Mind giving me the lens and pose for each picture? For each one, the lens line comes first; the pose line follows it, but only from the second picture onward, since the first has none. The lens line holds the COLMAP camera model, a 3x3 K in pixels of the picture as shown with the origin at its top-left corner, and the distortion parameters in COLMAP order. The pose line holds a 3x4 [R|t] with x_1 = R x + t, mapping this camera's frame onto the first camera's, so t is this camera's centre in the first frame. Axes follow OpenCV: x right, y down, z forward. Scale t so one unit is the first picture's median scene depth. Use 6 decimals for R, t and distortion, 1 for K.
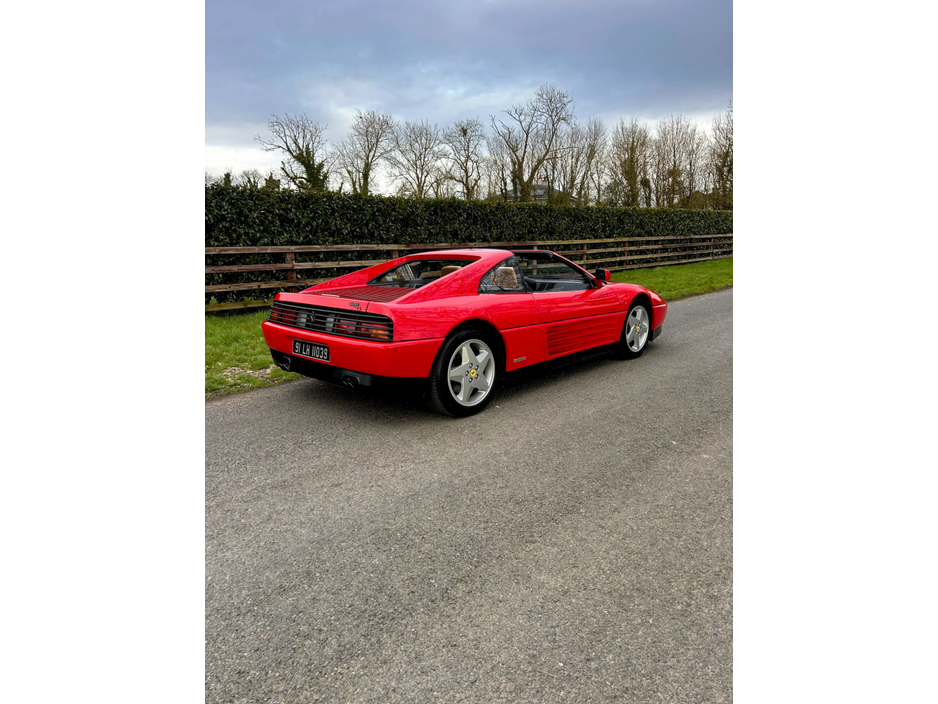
lens RADIAL K [[520.8, 0, 478.7], [0, 520.8, 358.8], [0, 0, 1]] dist [0.029838, -0.042064]
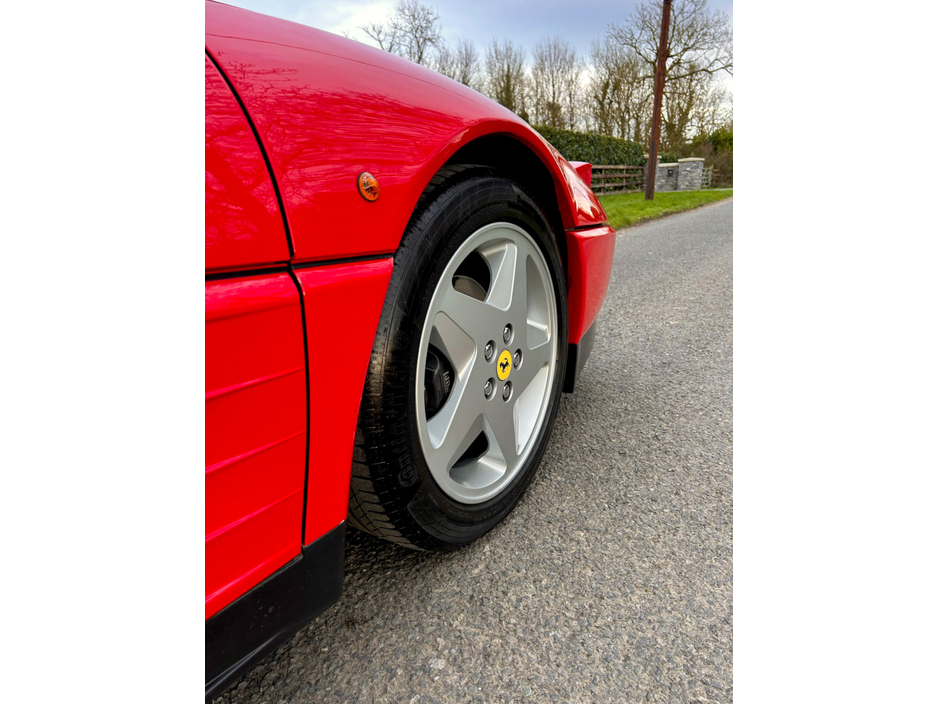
lens RADIAL K [[520.8, 0, 478.7], [0, 520.8, 358.8], [0, 0, 1]] dist [0.029838, -0.042064]
pose [[0.977523, -0.078201, 0.195790, 0.171932], [0.061072, 0.993880, 0.092052, -0.048397], [-0.201790, -0.078026, 0.976316, 0.544079]]
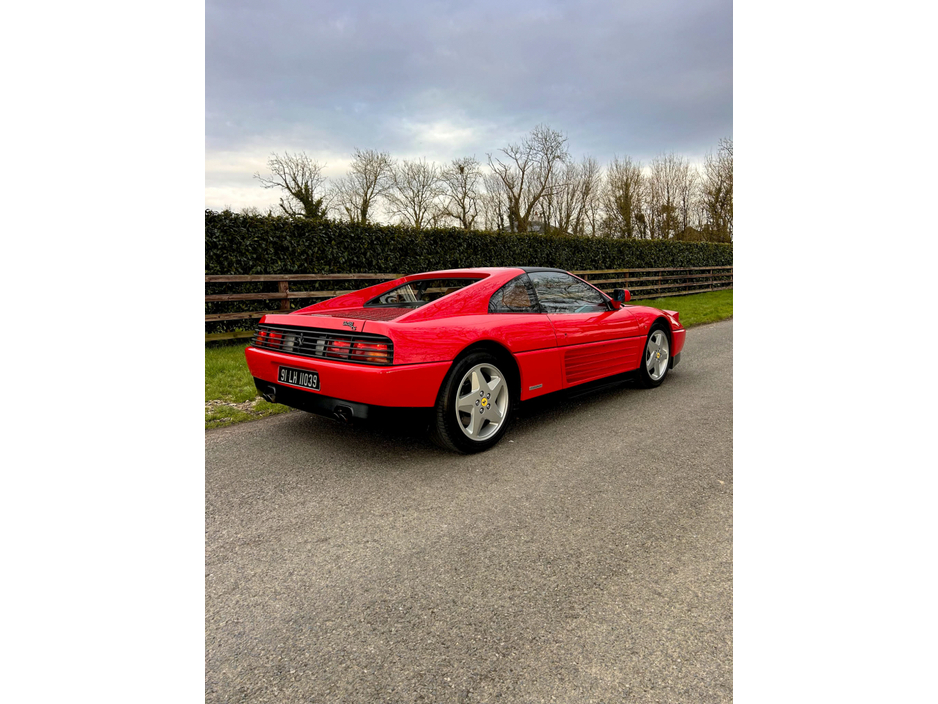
lens RADIAL K [[520.8, 0, 478.7], [0, 520.8, 358.8], [0, 0, 1]] dist [0.029838, -0.042064]
pose [[0.999963, -0.006347, 0.005821, -0.010689], [0.006721, 0.997753, -0.066659, 0.005360], [-0.005385, 0.066696, 0.997759, 0.053960]]
